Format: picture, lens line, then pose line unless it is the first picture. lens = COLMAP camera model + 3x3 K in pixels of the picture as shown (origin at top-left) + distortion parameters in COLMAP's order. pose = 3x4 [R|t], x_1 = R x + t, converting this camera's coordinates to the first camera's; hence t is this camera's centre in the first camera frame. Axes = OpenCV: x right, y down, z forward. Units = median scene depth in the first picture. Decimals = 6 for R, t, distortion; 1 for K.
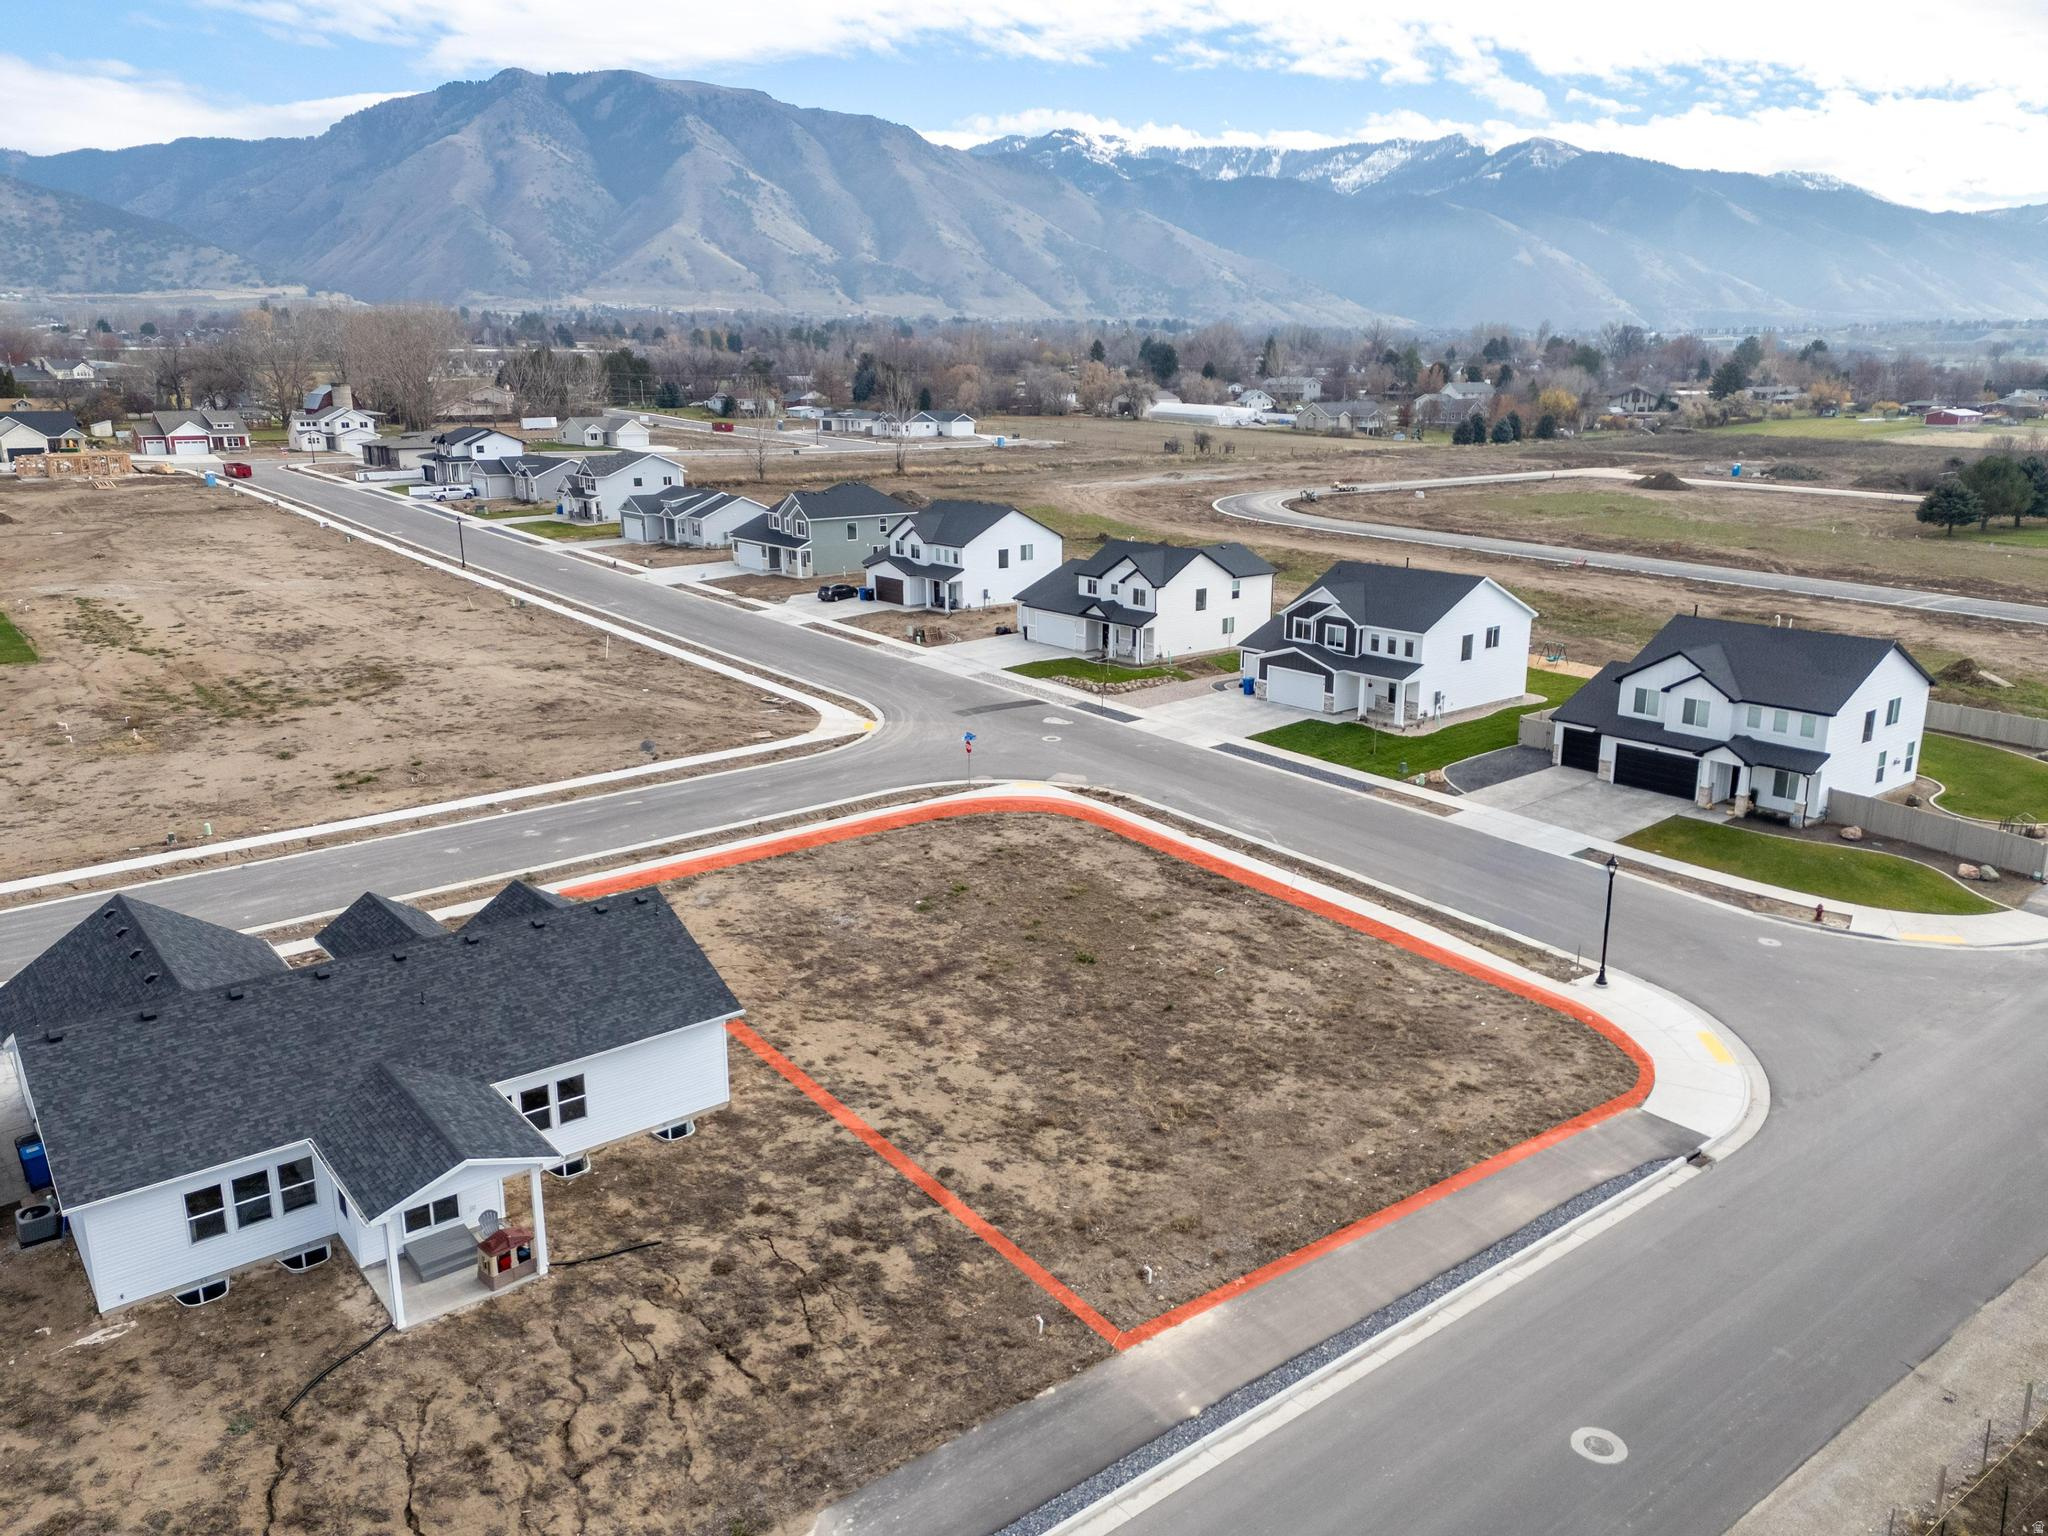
lens RADIAL K [[1490.8, 0, 1034.3], [0, 1490.8, 759.8], [0, 0, 1]] dist [0.080179, -0.067686]
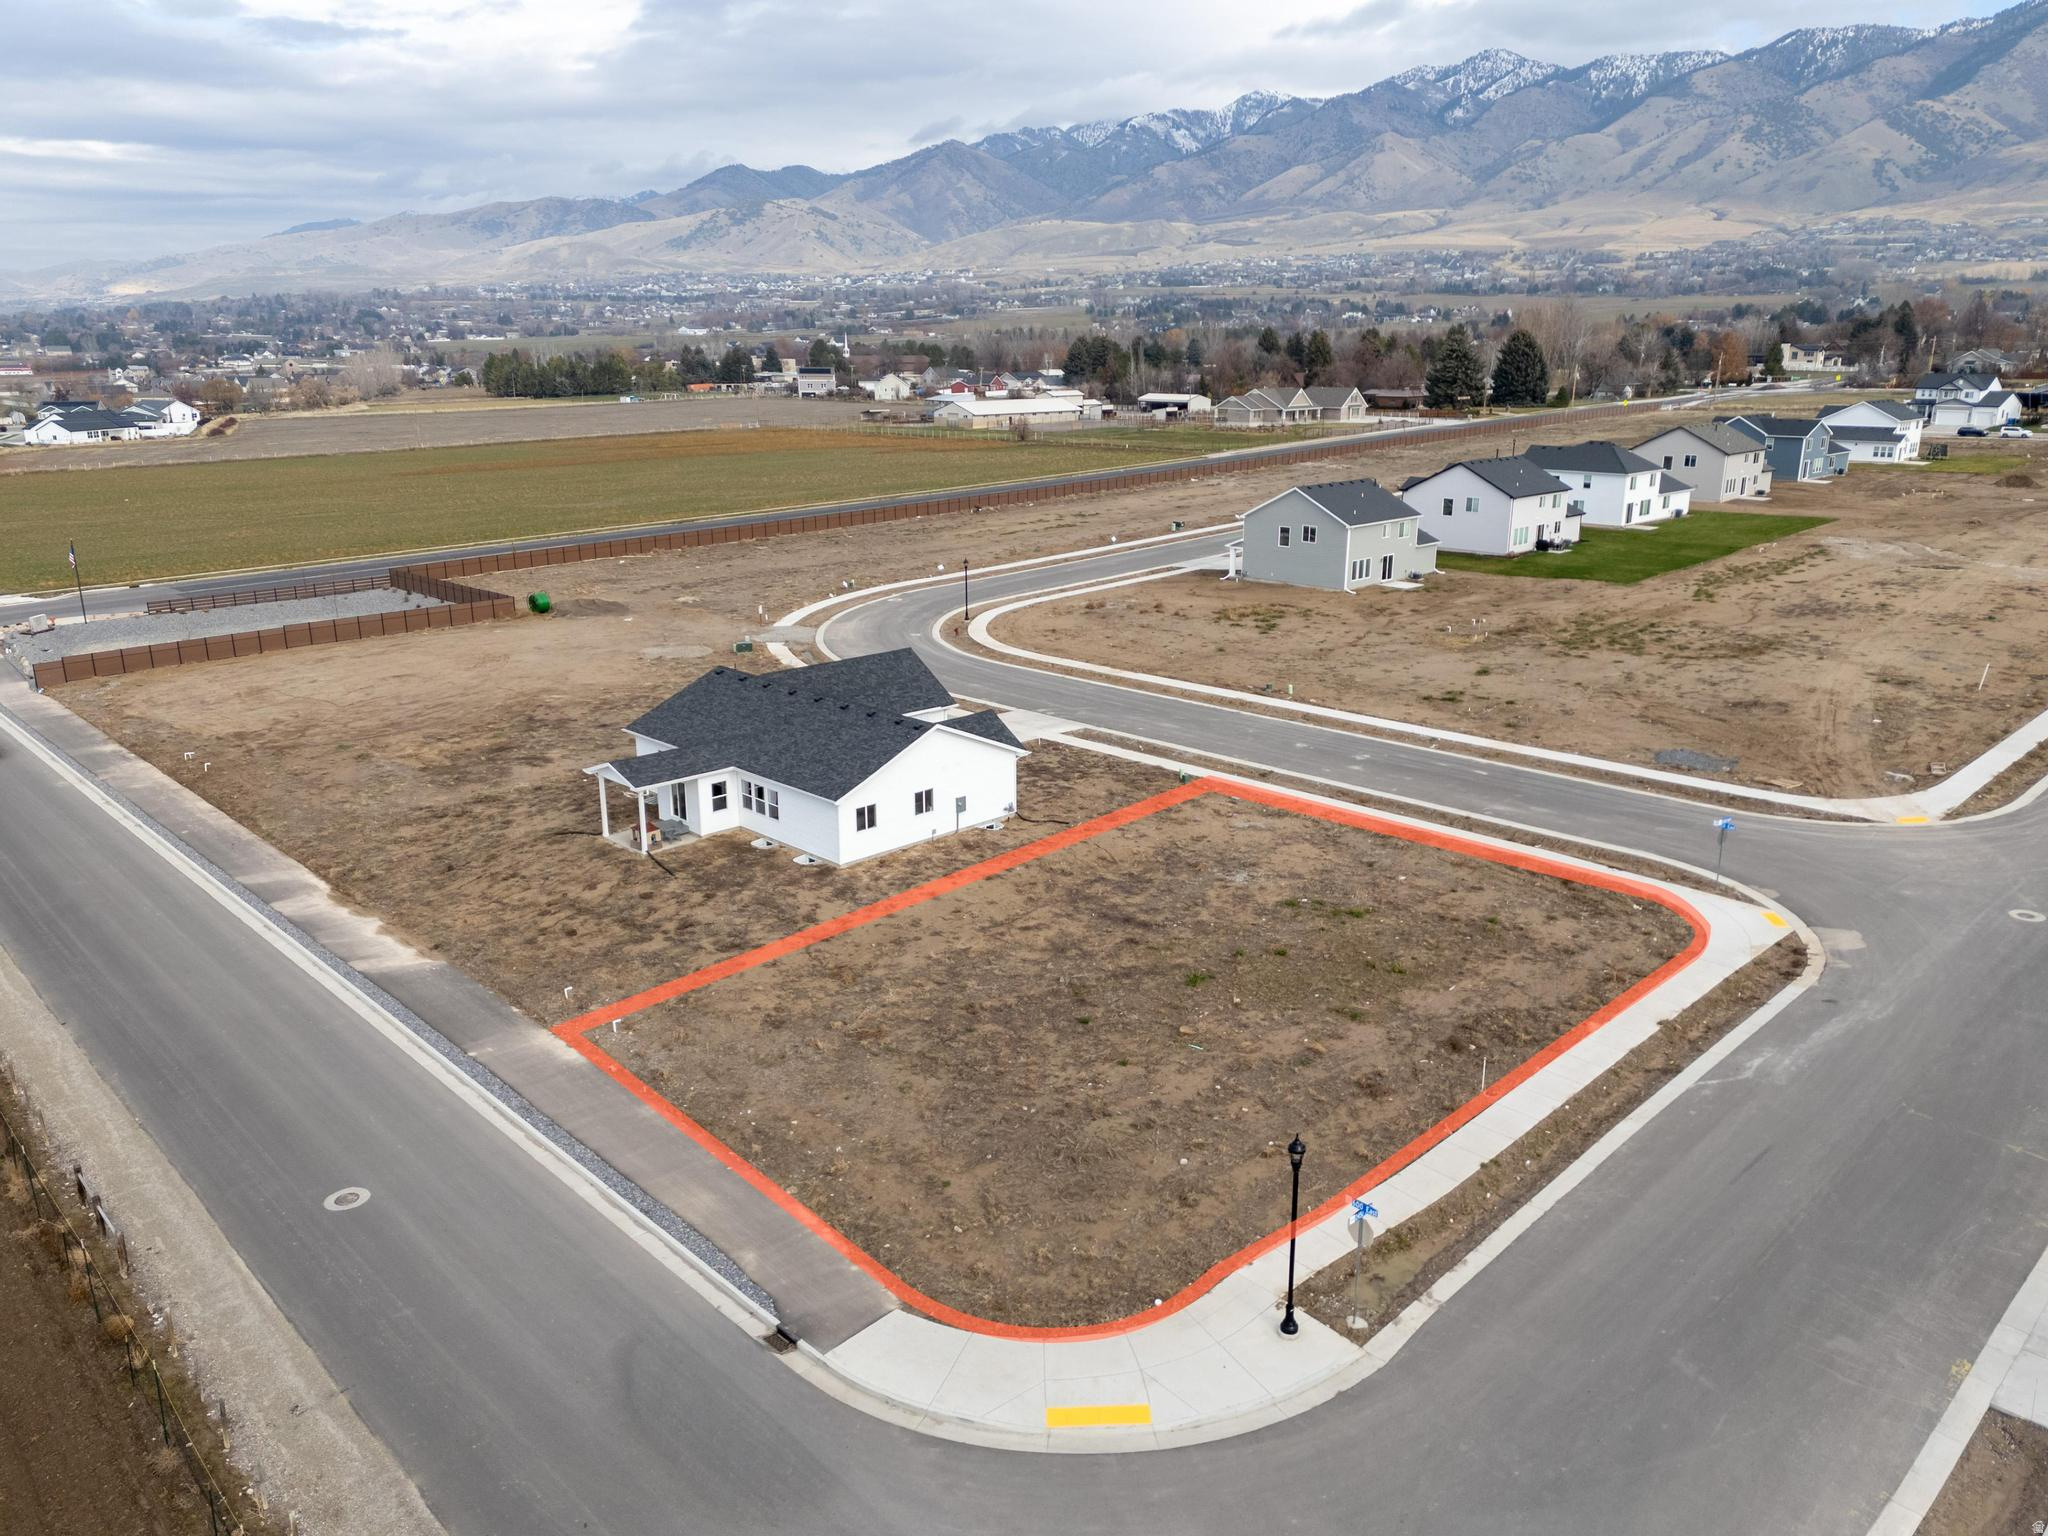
lens RADIAL K [[1490.8, 0, 1034.3], [0, 1490.8, 759.8], [0, 0, 1]] dist [0.080179, -0.067686]
pose [[0.099418, 0.273352, -0.956763, 0.605554], [-0.252680, 0.936943, 0.241433, -0.133898], [0.962429, 0.217752, 0.162220, 0.499853]]
